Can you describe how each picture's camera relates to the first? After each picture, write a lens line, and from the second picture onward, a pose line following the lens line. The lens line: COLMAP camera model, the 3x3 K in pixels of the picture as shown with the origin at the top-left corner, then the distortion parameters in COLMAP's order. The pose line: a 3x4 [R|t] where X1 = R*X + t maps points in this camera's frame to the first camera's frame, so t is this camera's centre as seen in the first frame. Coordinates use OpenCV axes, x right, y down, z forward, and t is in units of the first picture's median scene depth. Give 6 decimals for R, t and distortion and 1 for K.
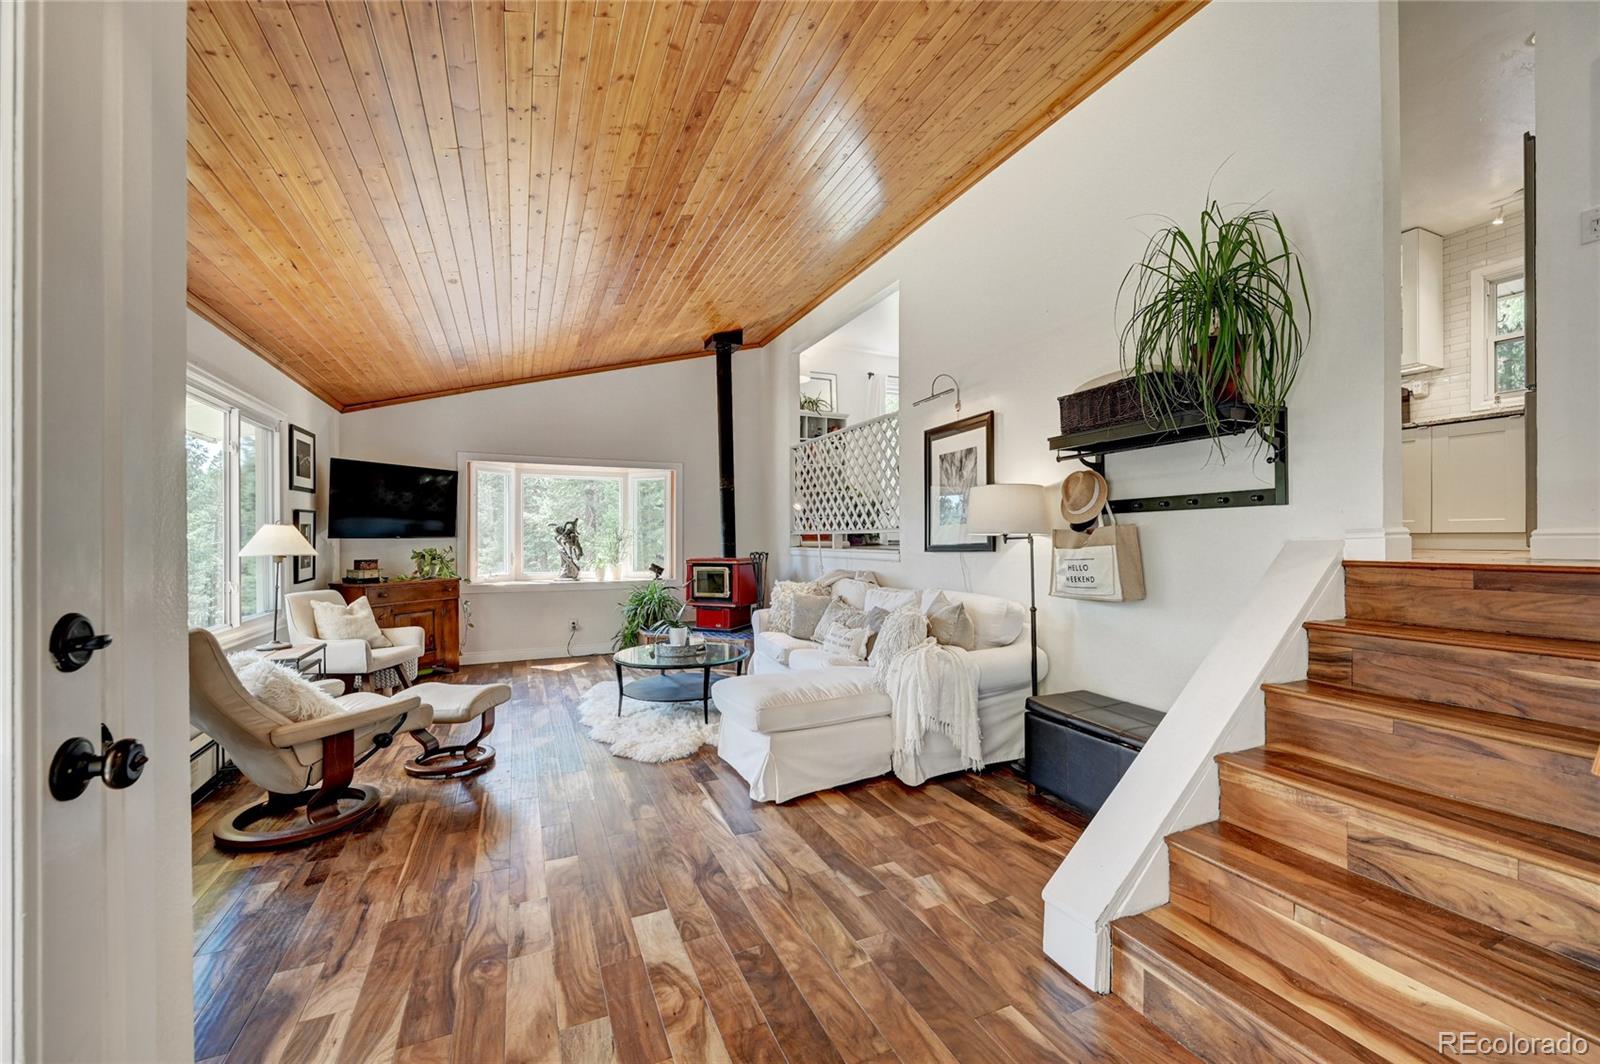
lens RADIAL K [[625.3, 0, 800.0], [0, 625.3, 534.5], [0, 0, 1]] dist [0.002337, 0.000063]
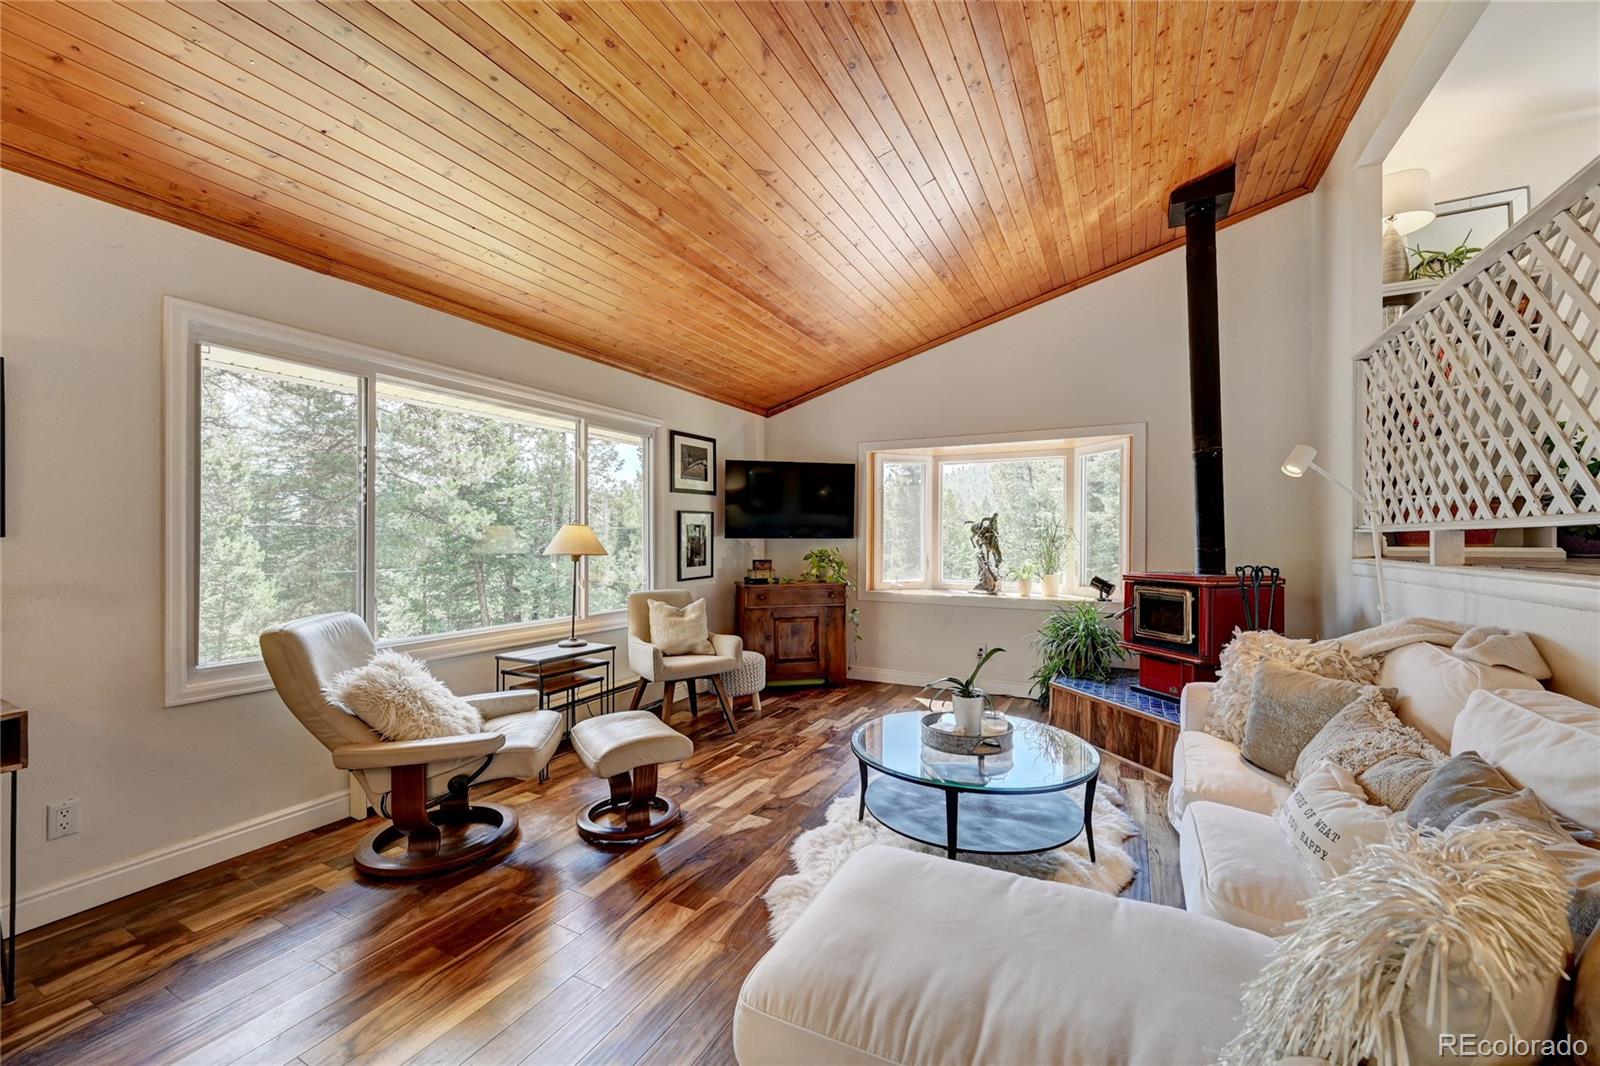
lens RADIAL K [[630.1, 0, 803.5], [0, 630.1, 541.1], [0, 0, 1]] dist [-0.003471, 0.000108]
pose [[0.621107, 0.006496, -0.783699, 0.118542], [0.000552, 0.999962, 0.008726, 0.001726], [0.783726, -0.005853, 0.621079, 0.384600]]
